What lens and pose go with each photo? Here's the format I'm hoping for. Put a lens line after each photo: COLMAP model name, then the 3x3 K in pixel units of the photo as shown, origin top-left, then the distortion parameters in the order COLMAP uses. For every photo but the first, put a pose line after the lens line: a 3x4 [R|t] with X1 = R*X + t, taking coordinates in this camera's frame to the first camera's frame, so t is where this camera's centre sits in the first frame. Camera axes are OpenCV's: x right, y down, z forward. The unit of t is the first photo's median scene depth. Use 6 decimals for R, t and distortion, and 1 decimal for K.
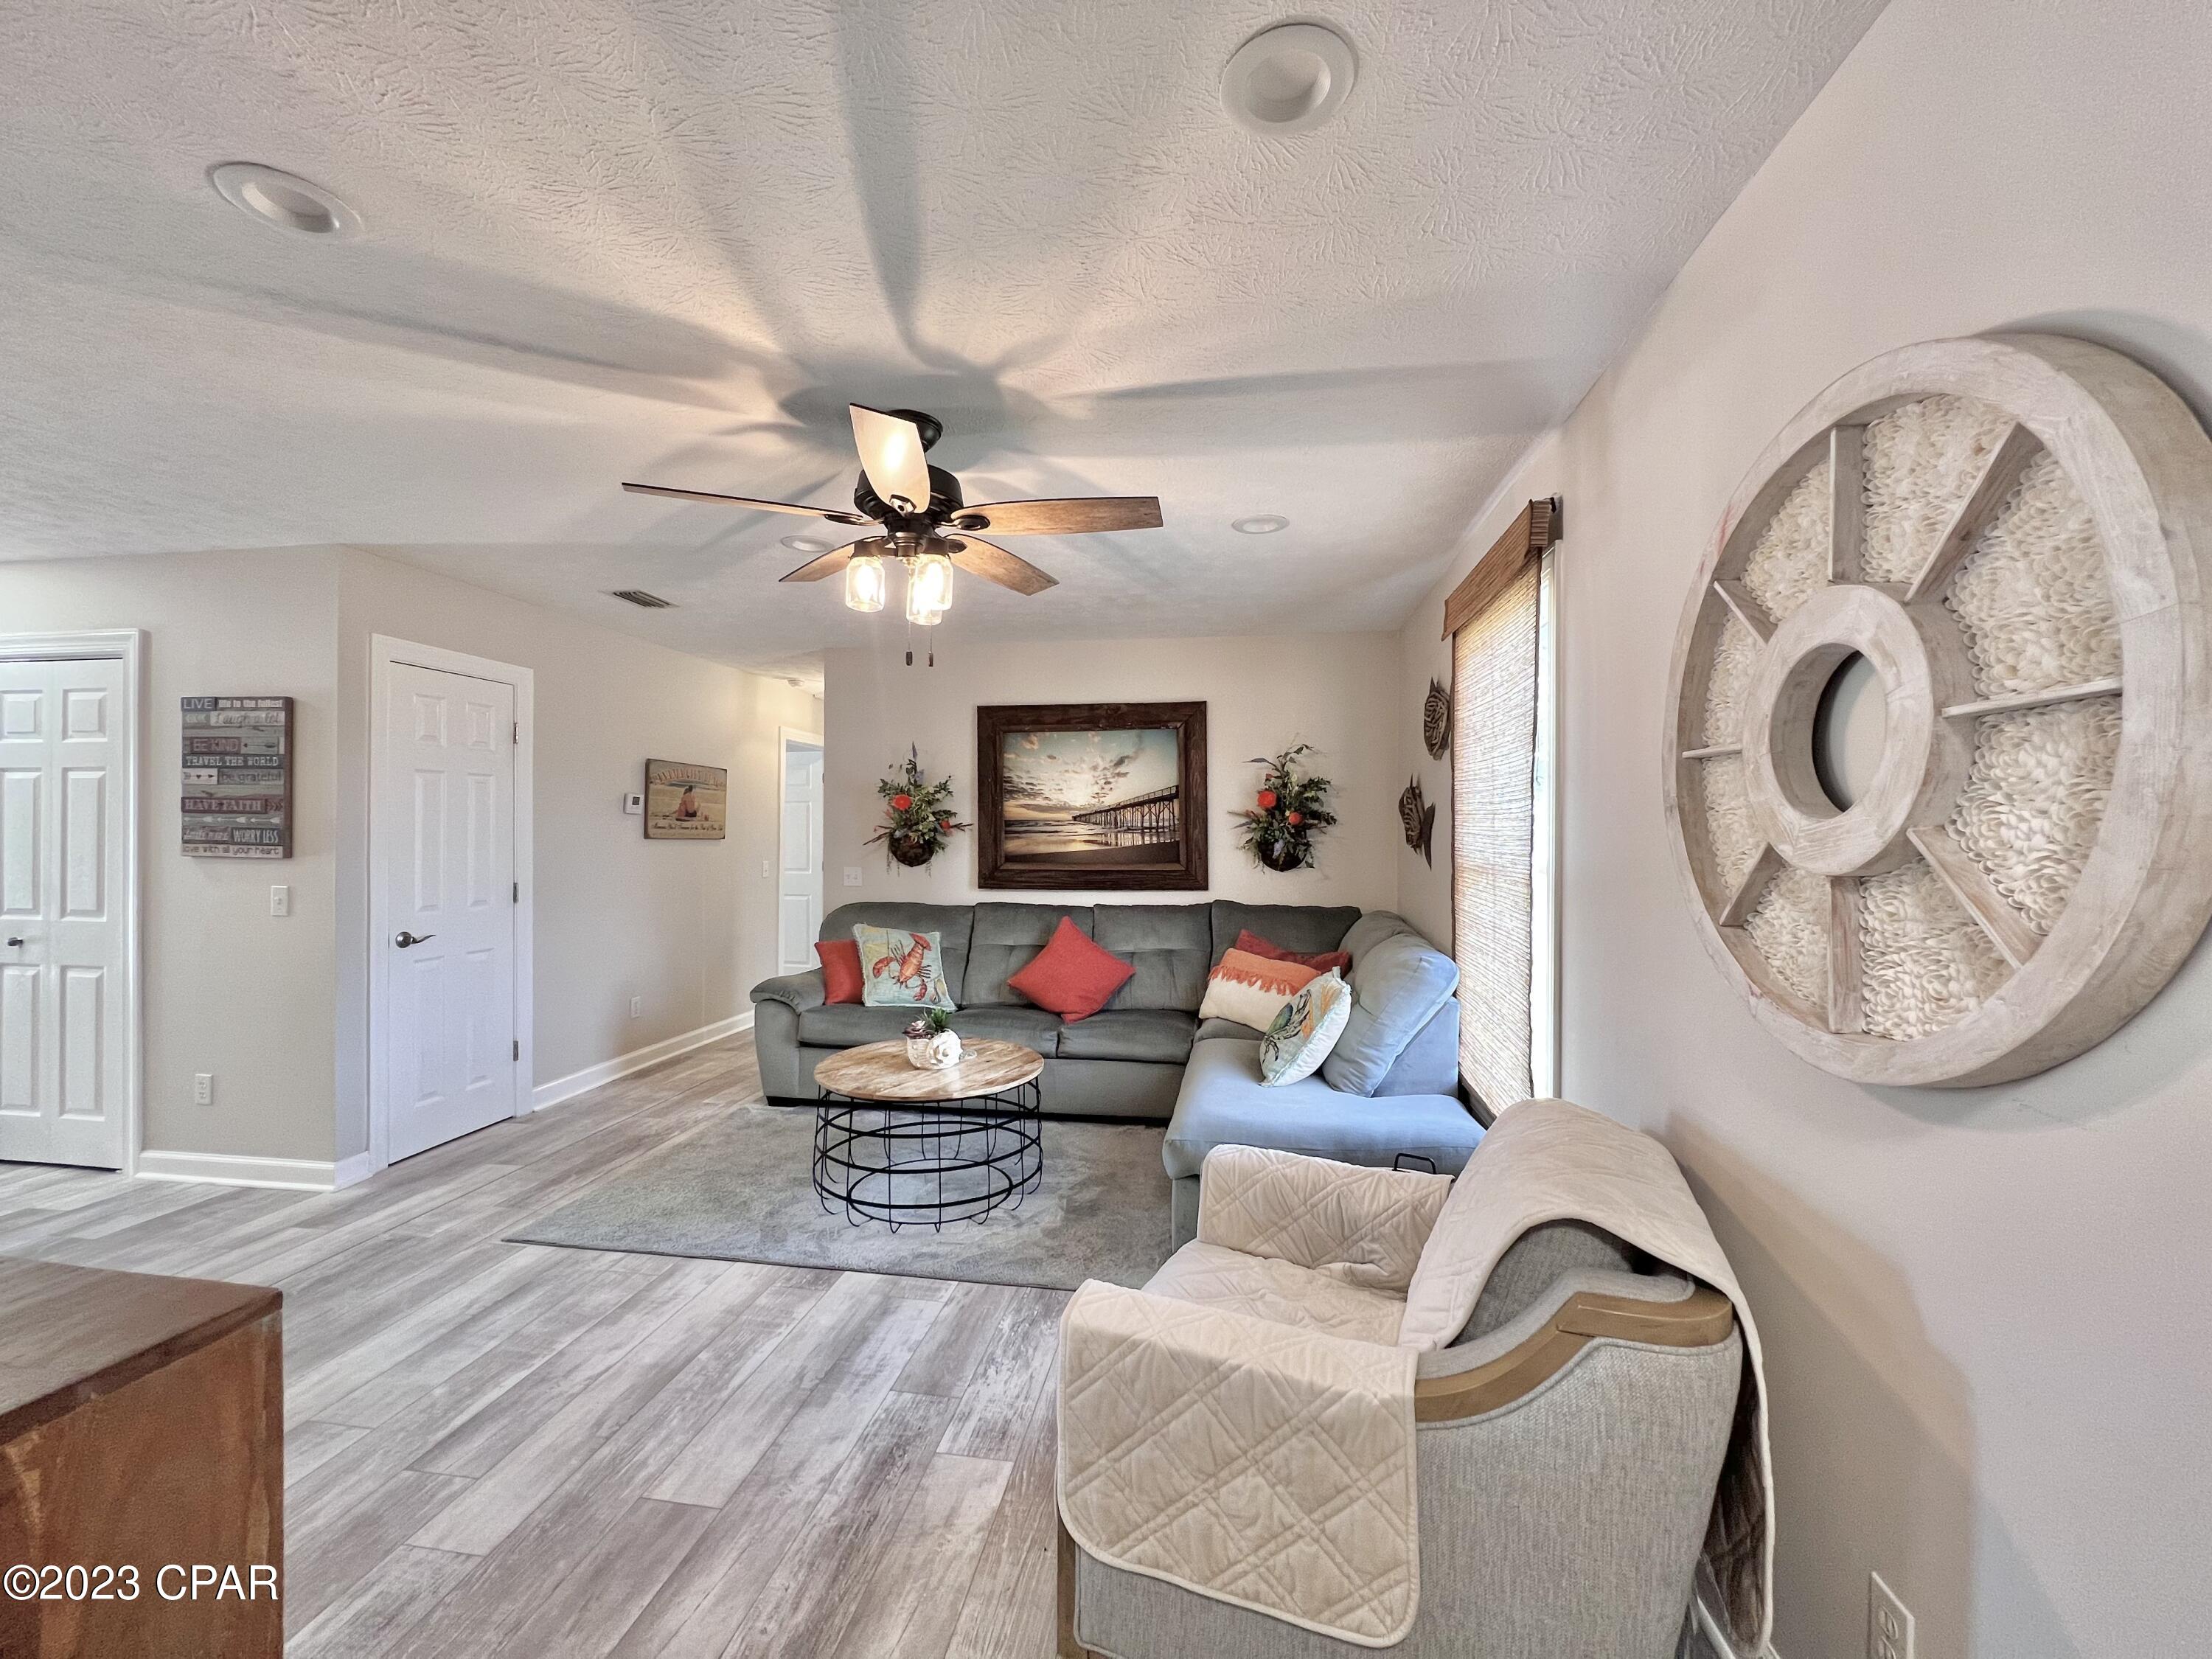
lens RADIAL K [[883.6, 0, 1110.0], [0, 883.6, 833.2], [0, 0, 1]] dist [-0.002198, 0.001019]
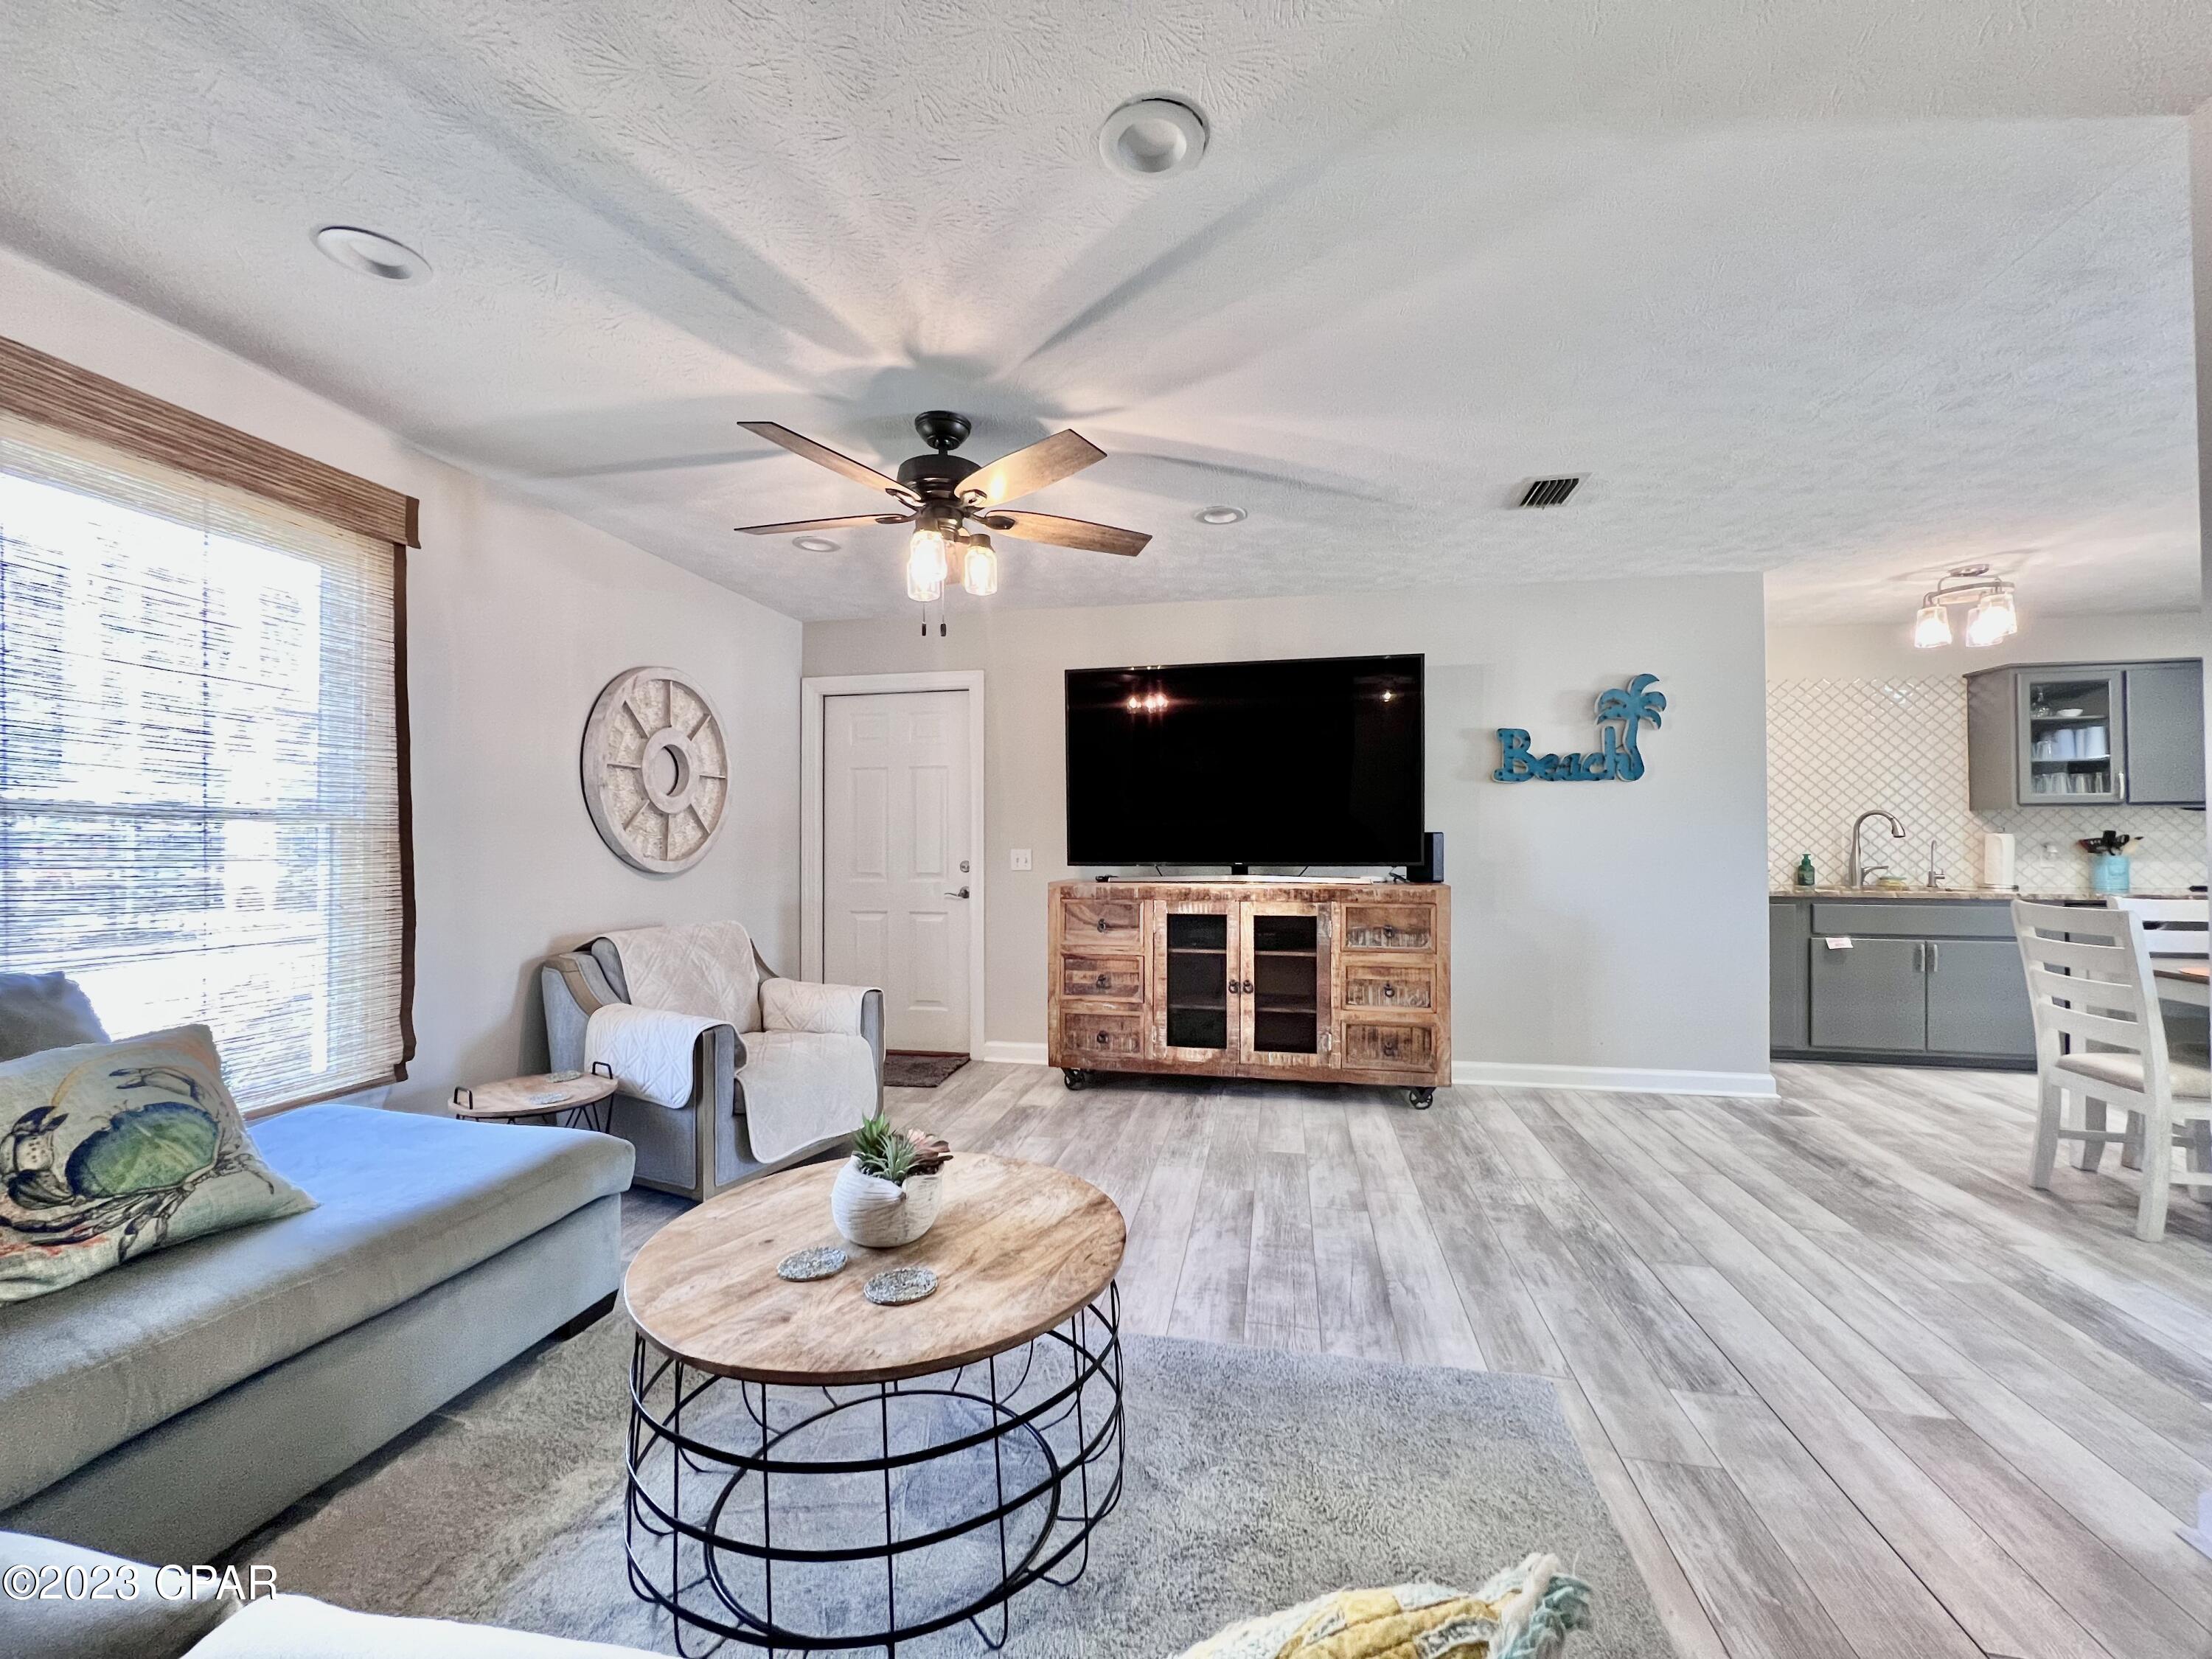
lens RADIAL K [[883.6, 0, 1110.0], [0, 883.6, 833.2], [0, 0, 1]] dist [-0.002198, 0.001019]
pose [[-0.999136, -0.003597, 0.041401, -0.330853], [-0.003901, 0.999966, -0.007279, 0.046847], [-0.041374, -0.007434, -0.999116, 1.435672]]
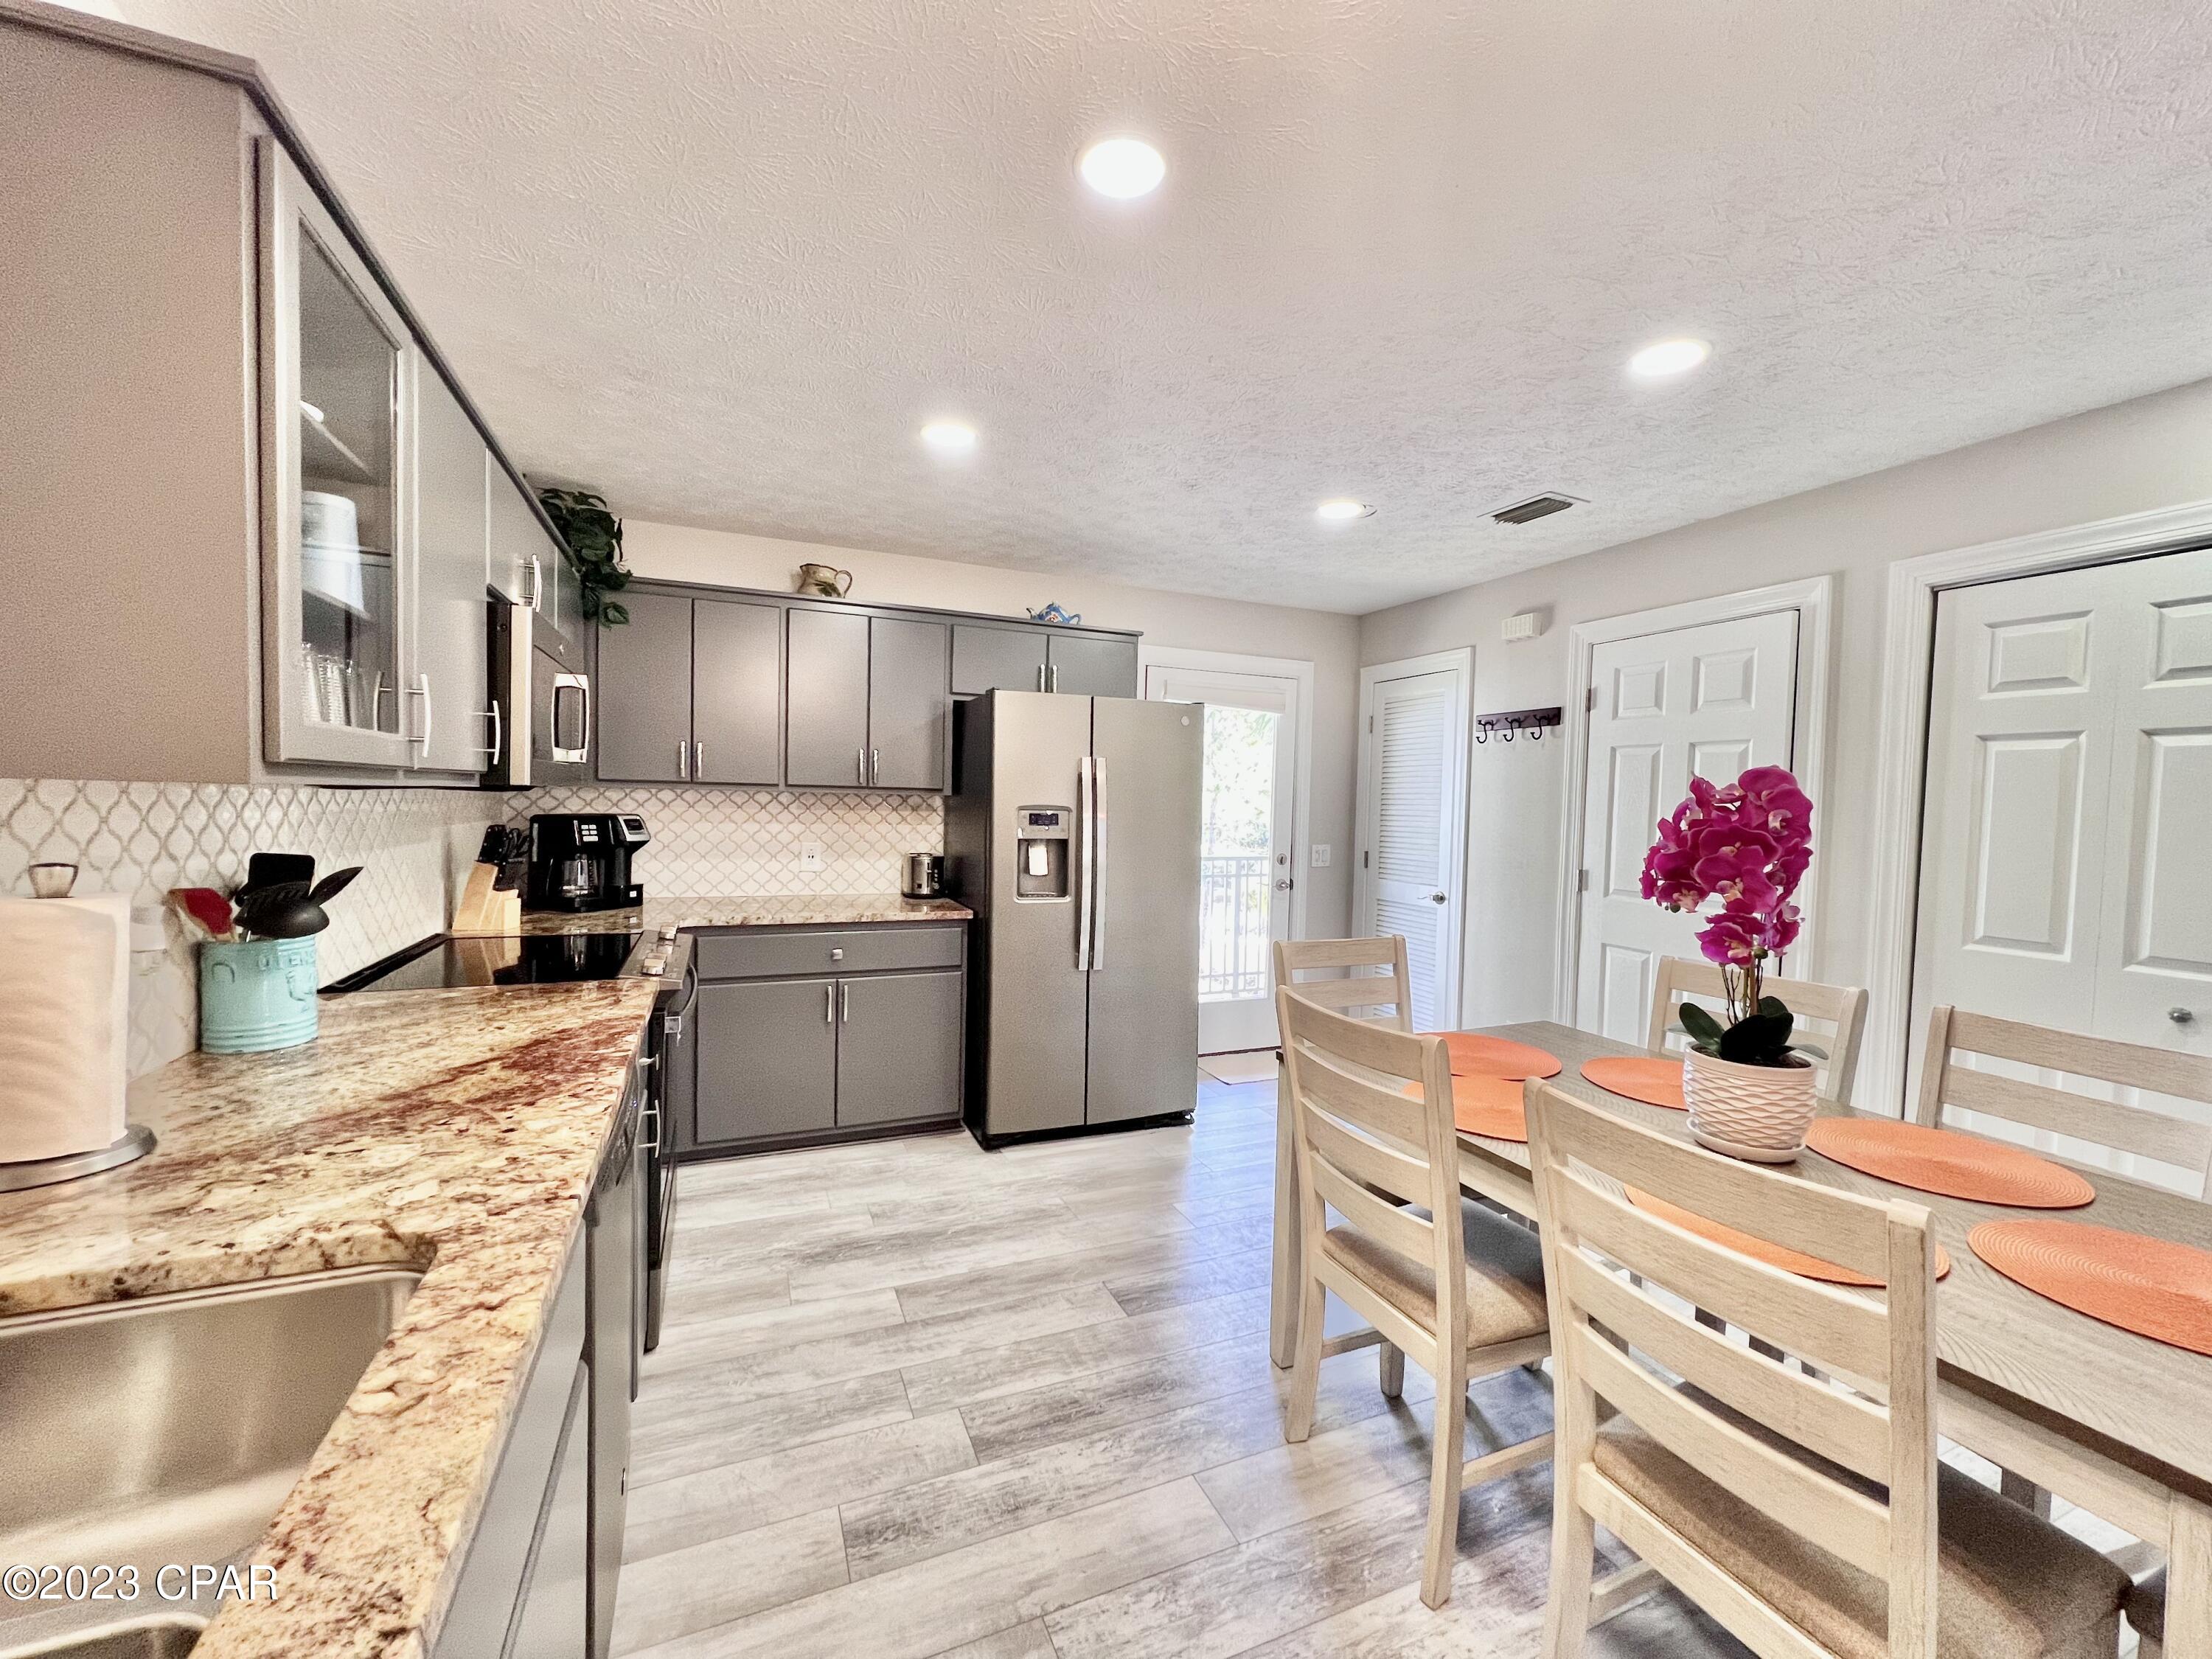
lens RADIAL K [[883.6, 0, 1110.0], [0, 883.6, 833.2], [0, 0, 1]] dist [-0.002198, 0.001019]
pose [[0.533660, 0.034185, -0.845008, -1.298343], [-0.018968, 0.999415, 0.028452, -0.003728], [0.845486, 0.000844, 0.533997, 0.070119]]
